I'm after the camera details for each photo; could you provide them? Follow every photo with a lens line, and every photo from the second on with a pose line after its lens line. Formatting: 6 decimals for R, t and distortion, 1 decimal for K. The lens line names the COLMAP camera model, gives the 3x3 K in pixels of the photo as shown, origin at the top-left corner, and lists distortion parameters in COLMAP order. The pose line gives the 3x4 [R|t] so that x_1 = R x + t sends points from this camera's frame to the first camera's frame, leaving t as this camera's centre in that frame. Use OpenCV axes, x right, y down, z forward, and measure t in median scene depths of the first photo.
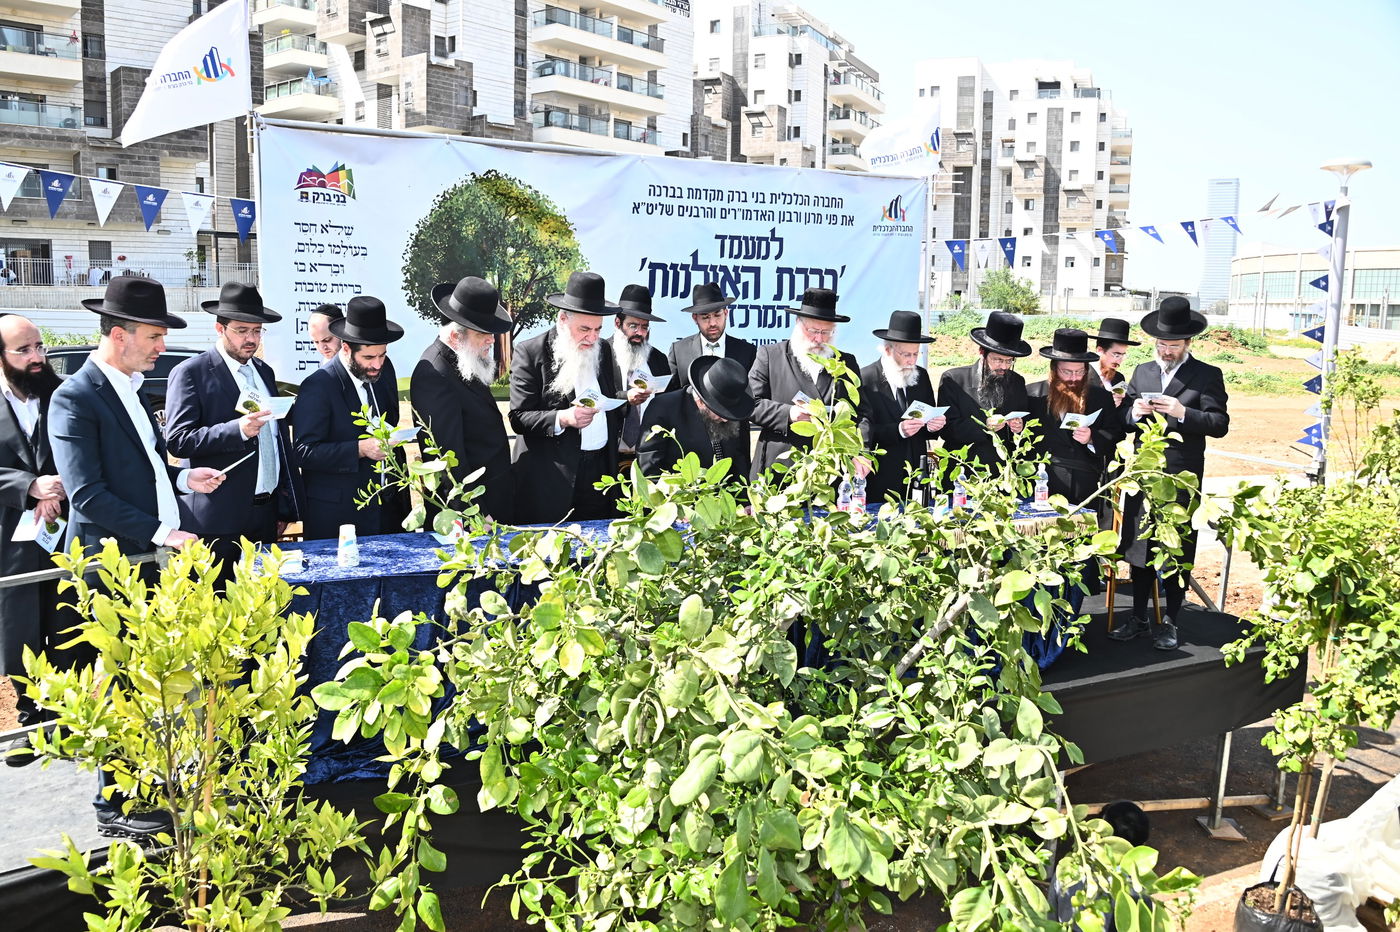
lens RADIAL K [[1115.1, 0, 700.8], [0, 1115.1, 465.5], [0, 0, 1]] dist [-0.143280, 0.072943]
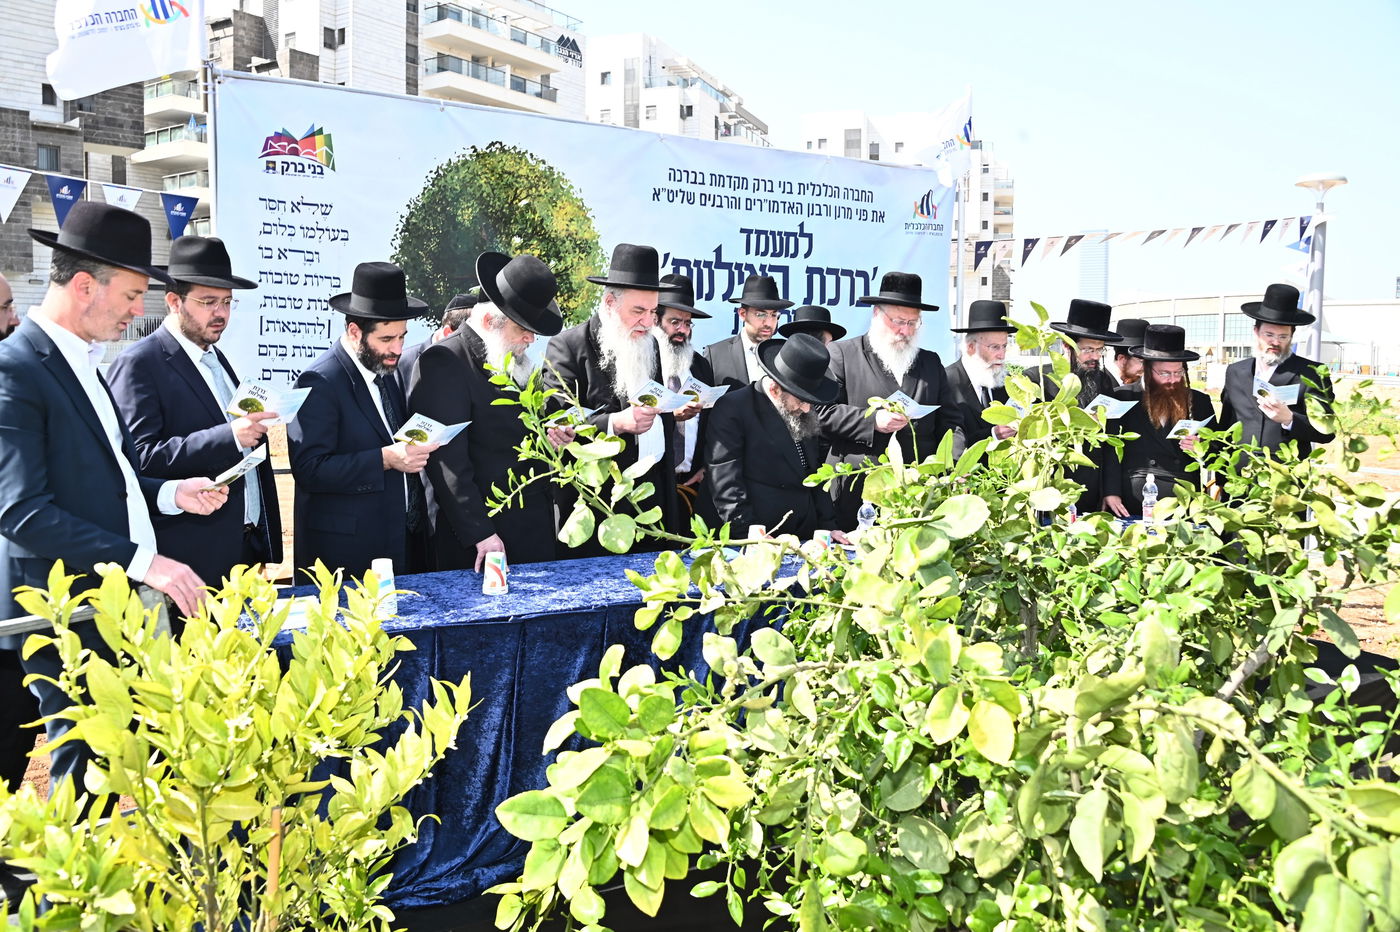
lens RADIAL K [[1115.1, 0, 707.8], [0, 1115.1, 470.8], [0, 0, 1]] dist [-0.143280, 0.072943]
pose [[0.994269, -0.020320, 0.104961, -0.109273], [0.024783, 0.998836, -0.041392, 0.018930], [-0.103997, 0.043756, 0.993615, 0.143486]]
